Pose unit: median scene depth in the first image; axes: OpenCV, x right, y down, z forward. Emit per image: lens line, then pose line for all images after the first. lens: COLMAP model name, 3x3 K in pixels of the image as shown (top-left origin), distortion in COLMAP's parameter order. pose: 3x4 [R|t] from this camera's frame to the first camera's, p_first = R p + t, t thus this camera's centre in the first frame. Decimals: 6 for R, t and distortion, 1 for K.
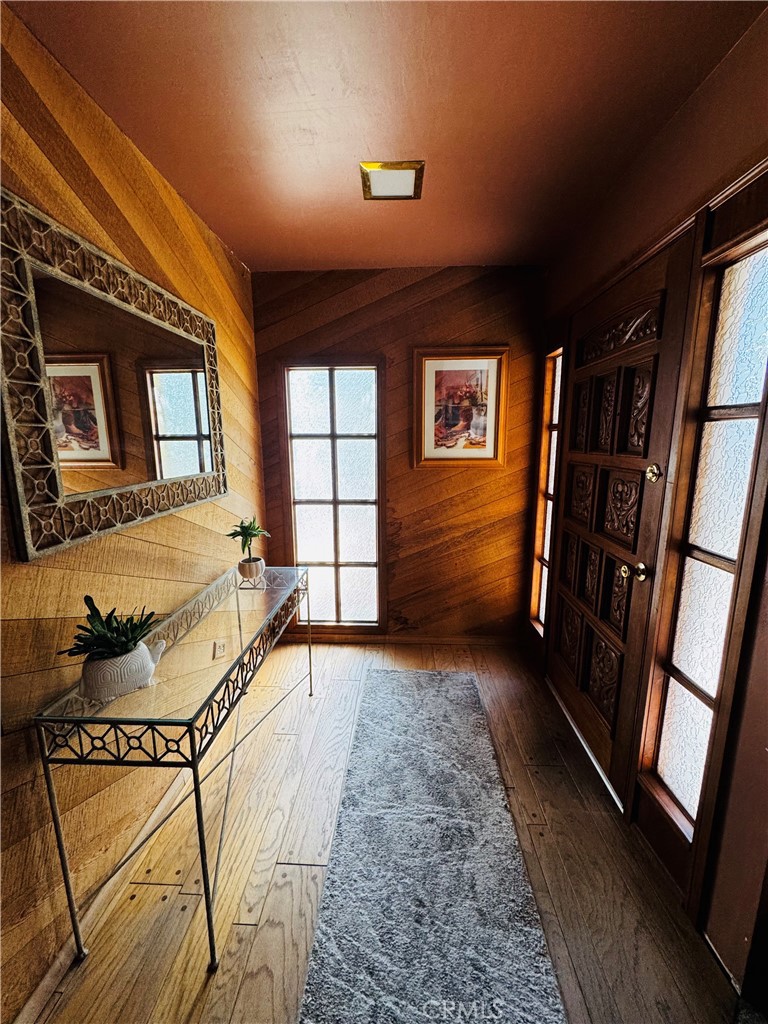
lens RADIAL K [[408.3, 0, 384.0], [0, 408.3, 512.0], [0, 0, 1]] dist [-0.000771, 0.000159]
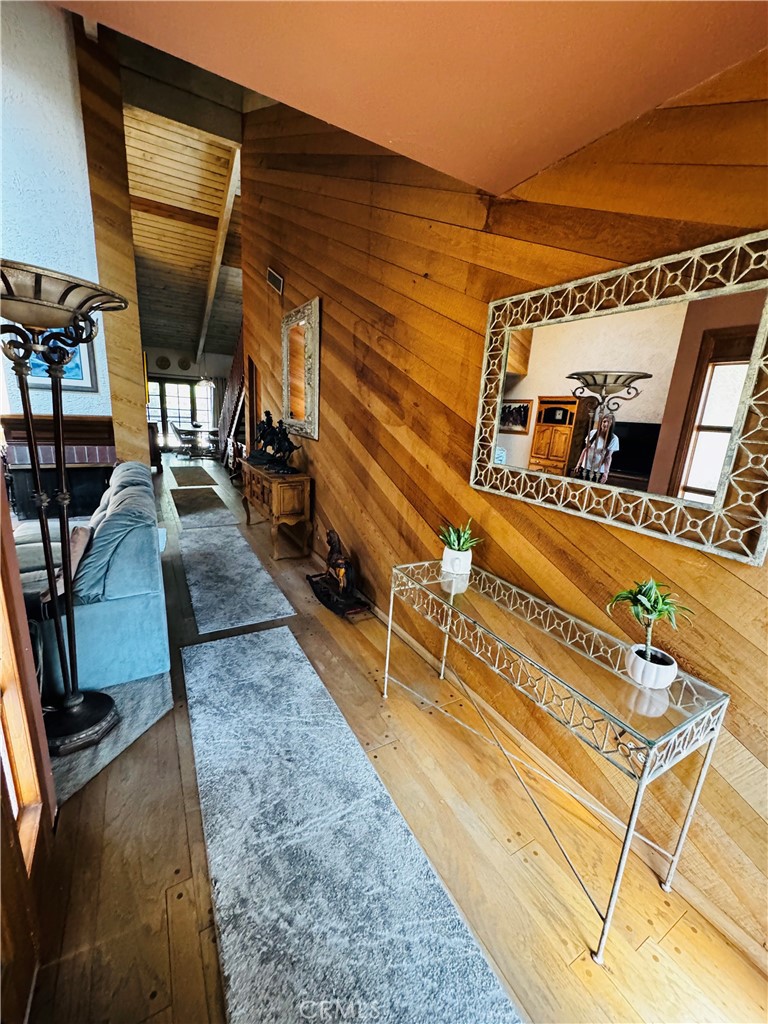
lens RADIAL K [[408.3, 0, 384.0], [0, 408.3, 512.0], [0, 0, 1]] dist [-0.000771, 0.000159]
pose [[-0.841746, 0.087216, -0.532783, 0.402190], [-0.148690, 0.911247, 0.384085, -0.323111], [0.518995, 0.402521, -0.754070, 1.553787]]
